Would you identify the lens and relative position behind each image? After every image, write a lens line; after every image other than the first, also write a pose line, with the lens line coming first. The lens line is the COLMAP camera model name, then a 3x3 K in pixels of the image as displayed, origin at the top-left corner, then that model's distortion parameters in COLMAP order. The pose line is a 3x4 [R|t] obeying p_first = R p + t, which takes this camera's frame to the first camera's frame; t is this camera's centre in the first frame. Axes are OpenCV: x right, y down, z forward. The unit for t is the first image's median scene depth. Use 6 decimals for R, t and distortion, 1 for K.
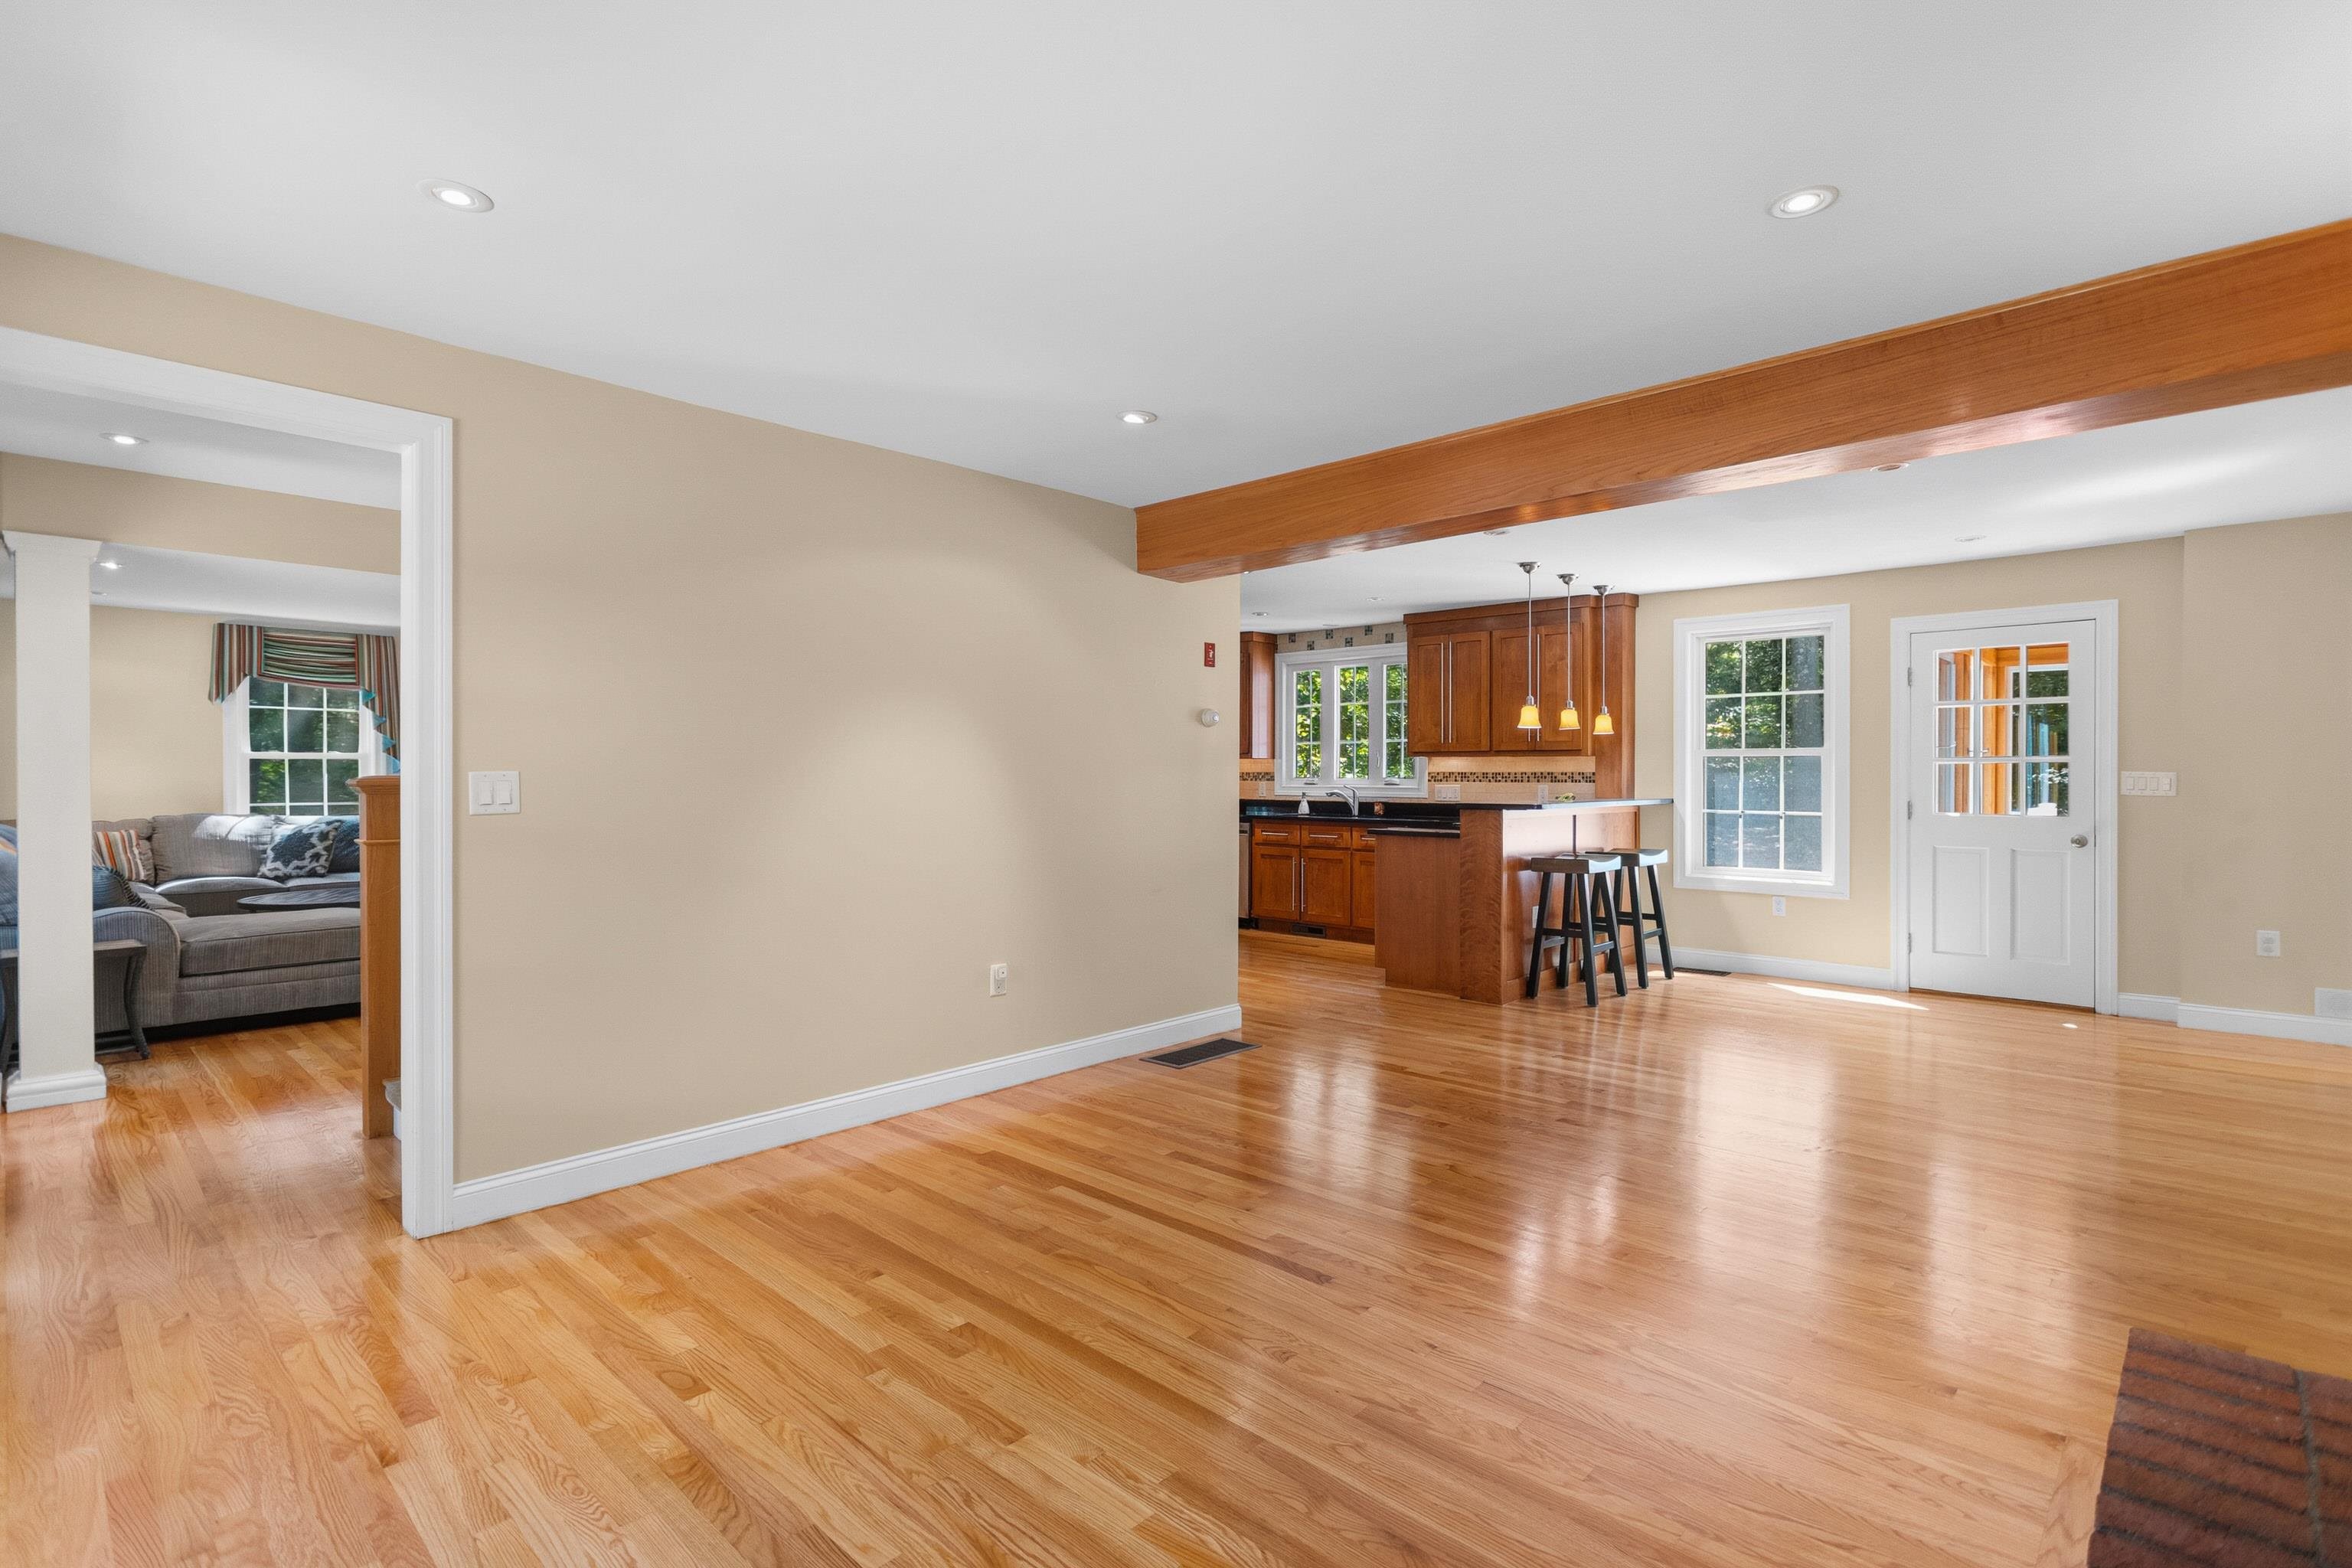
lens RADIAL K [[1108.4, 0, 1187.3], [0, 1108.4, 775.1], [0, 0, 1]] dist [0.001850, 0.002023]
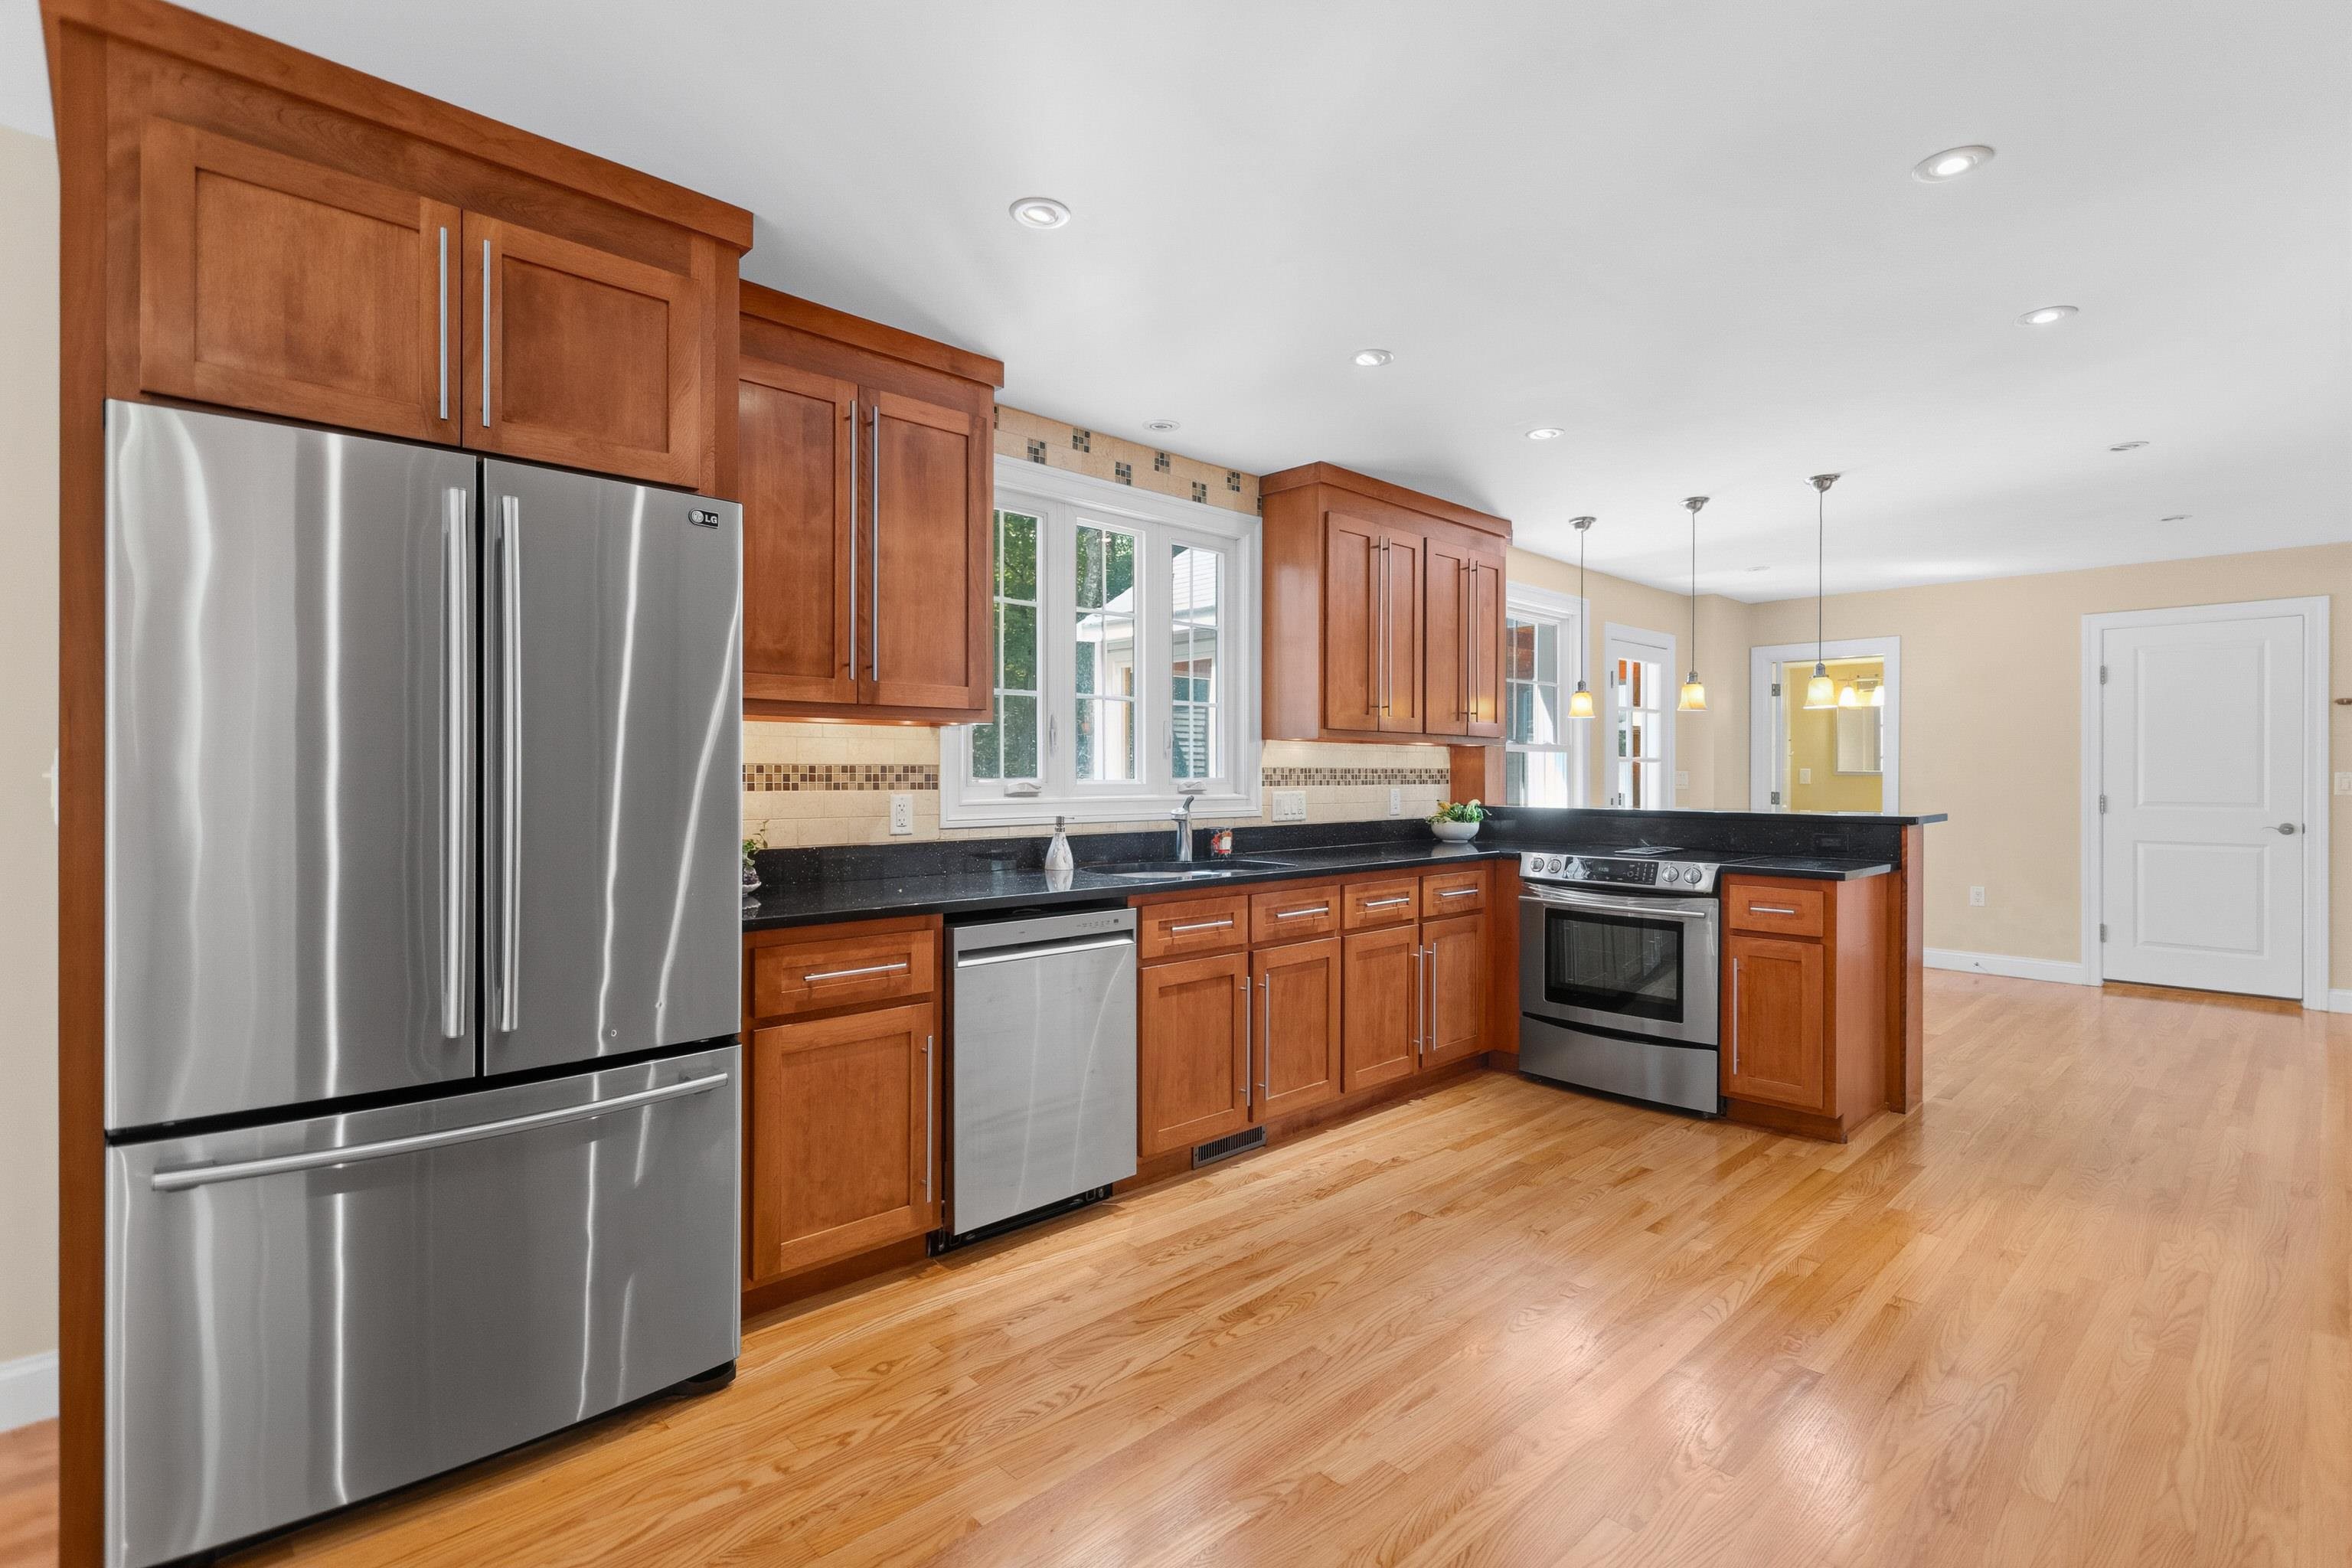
lens RADIAL K [[1108.4, 0, 1183.1], [0, 1108.4, 769.8], [0, 0, 1]] dist [0.001850, 0.002023]
pose [[0.047820, 0.000141, 0.998856, -0.382528], [-0.002948, 0.999996, 0.000000, -0.001578], [-0.998852, -0.002945, 0.047820, 1.230803]]
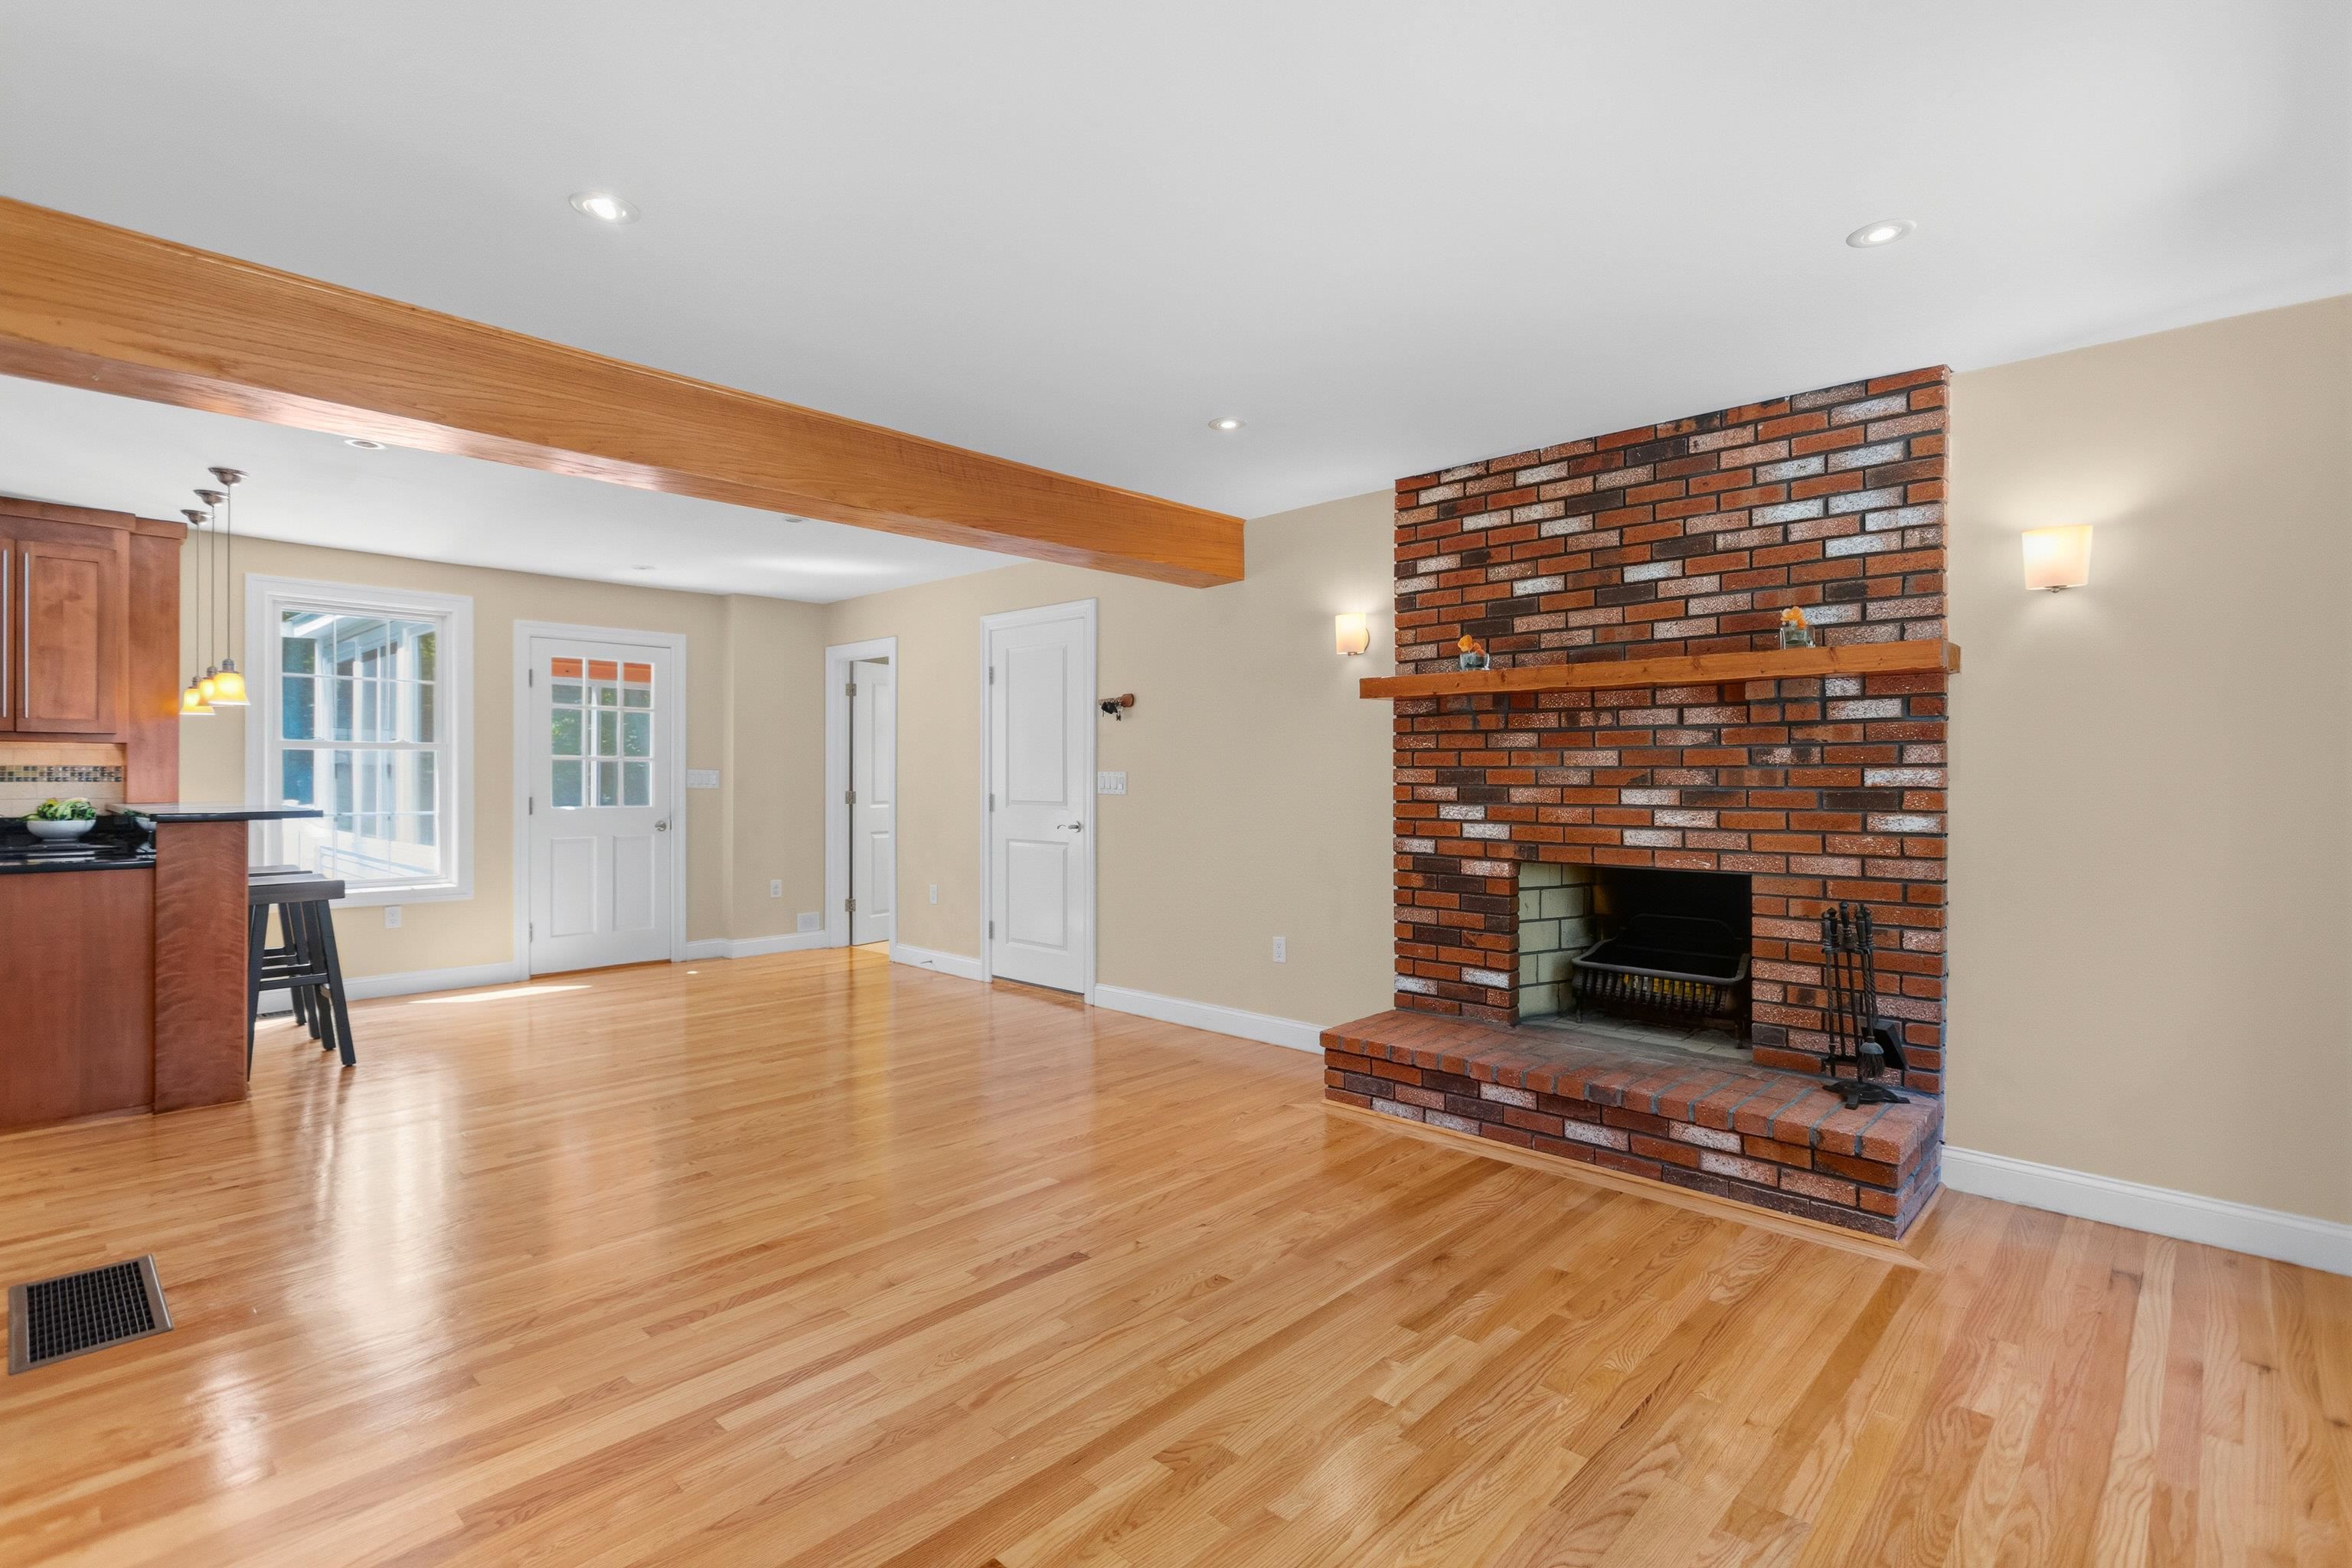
lens RADIAL K [[1108.4, 0, 1177.2], [0, 1108.4, 779.9], [0, 0, 1]] dist [0.001850, 0.002023]
pose [[0.006259, -0.004537, 0.999970, -0.354398], [-0.003462, 0.999984, 0.004559, 0.000334], [-0.999974, -0.003490, 0.006243, 0.348489]]
